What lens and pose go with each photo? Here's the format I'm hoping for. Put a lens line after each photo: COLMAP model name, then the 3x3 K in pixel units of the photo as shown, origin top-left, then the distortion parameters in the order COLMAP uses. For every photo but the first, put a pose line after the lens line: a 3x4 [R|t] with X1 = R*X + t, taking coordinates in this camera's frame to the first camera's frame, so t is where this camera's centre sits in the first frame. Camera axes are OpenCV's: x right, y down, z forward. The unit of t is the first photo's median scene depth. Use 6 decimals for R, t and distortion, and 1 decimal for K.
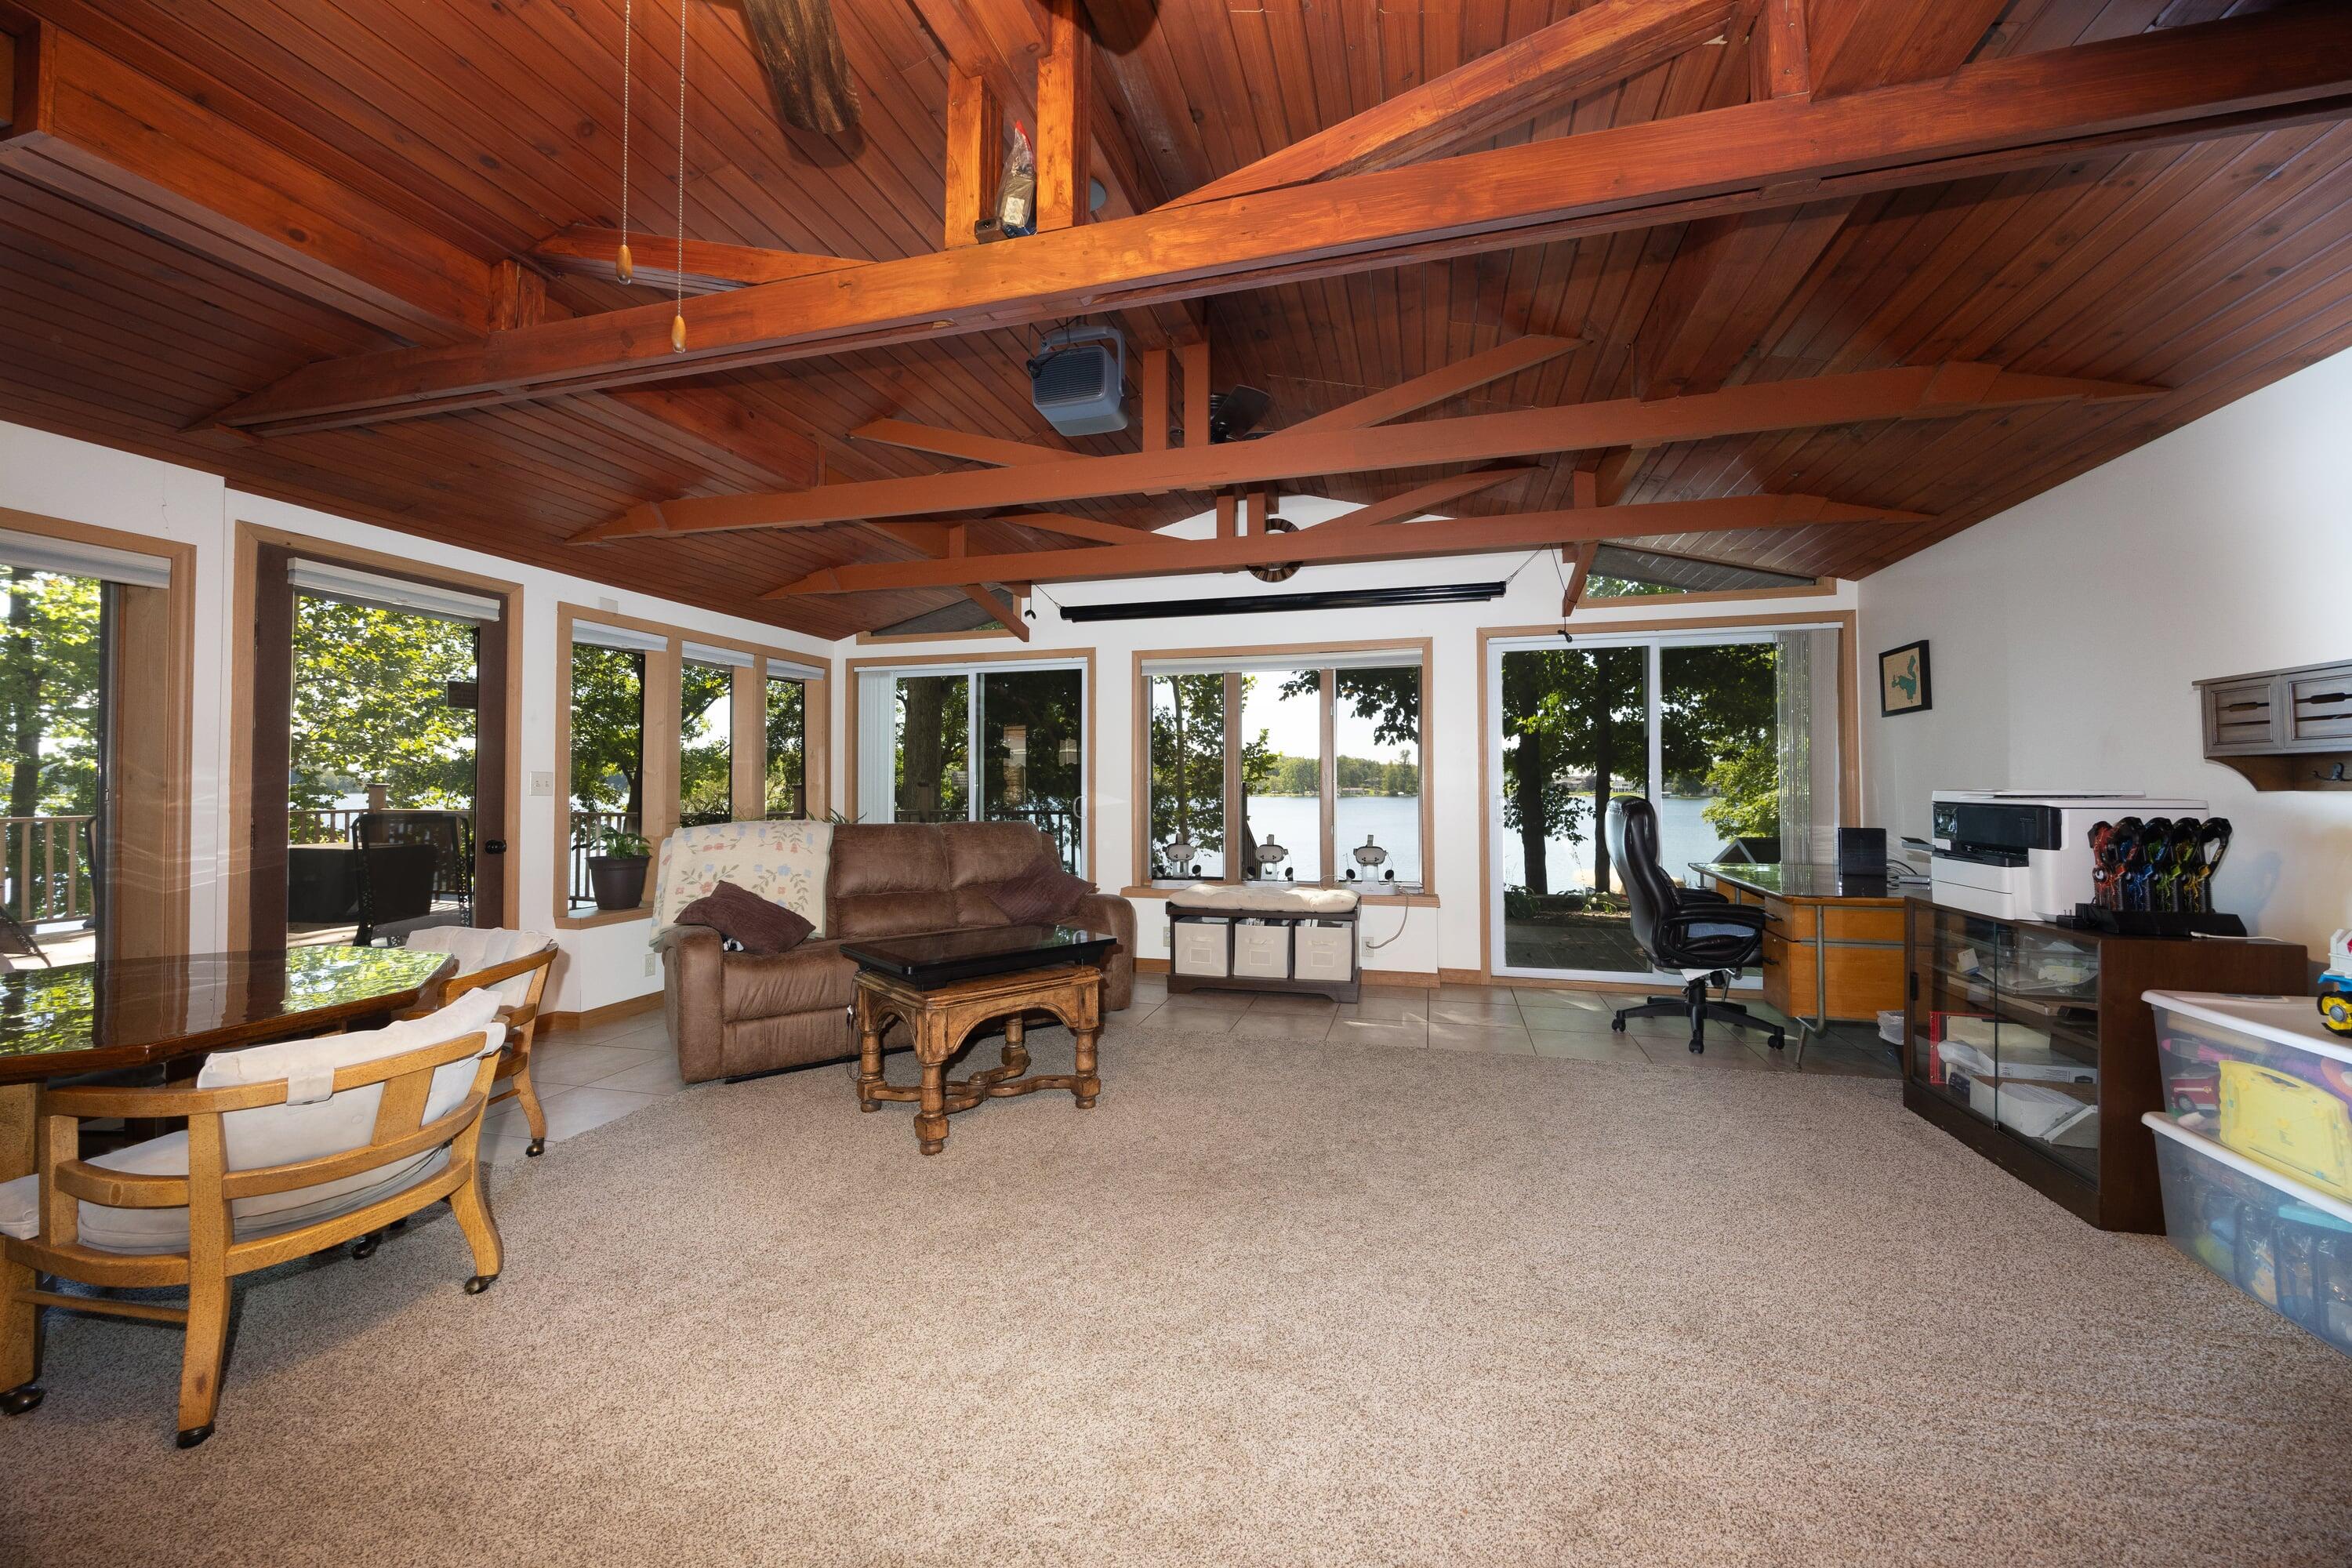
lens RADIAL K [[888.6, 0, 1180.6], [0, 888.6, 777.8], [0, 0, 1]] dist [-0.000411, -0.000053]
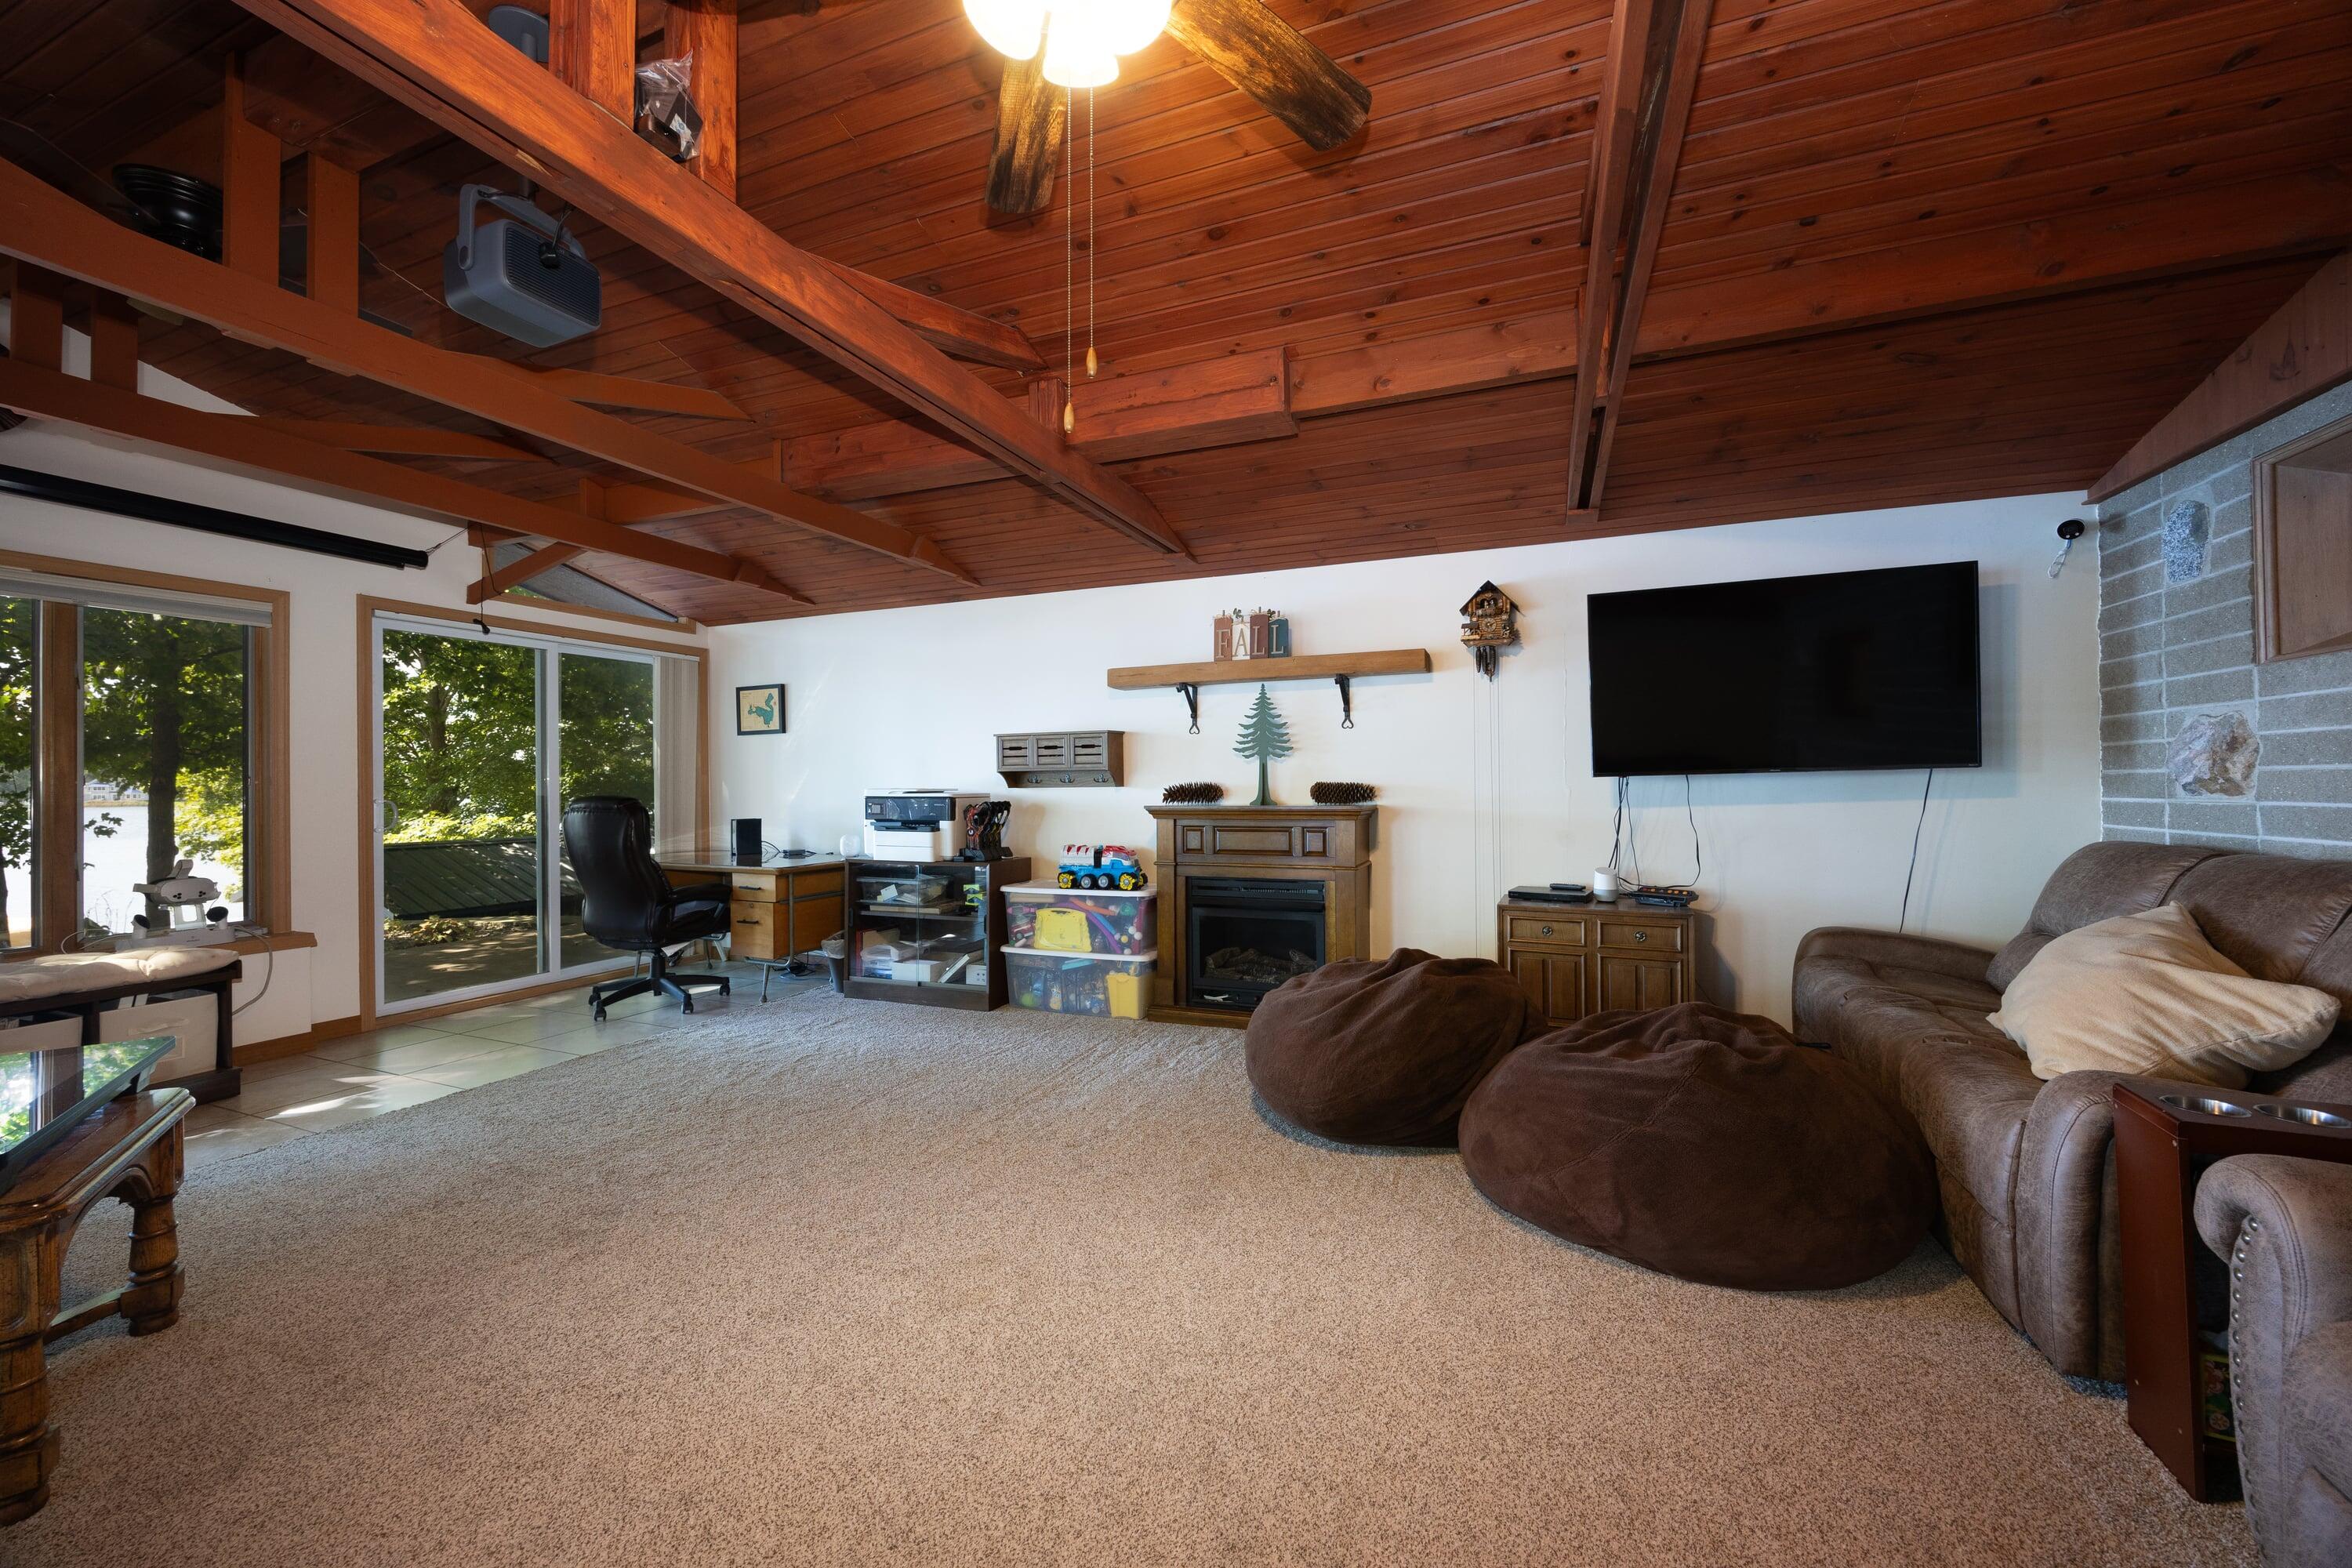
lens RADIAL K [[888.6, 0, 1185.5], [0, 888.6, 781.2], [0, 0, 1]] dist [-0.000411, -0.000053]
pose [[0.106236, 0.002644, 0.994337, -0.789842], [-0.005494, 0.999983, -0.002072, 0.000084], [-0.994326, -0.005242, 0.106249, 0.320512]]
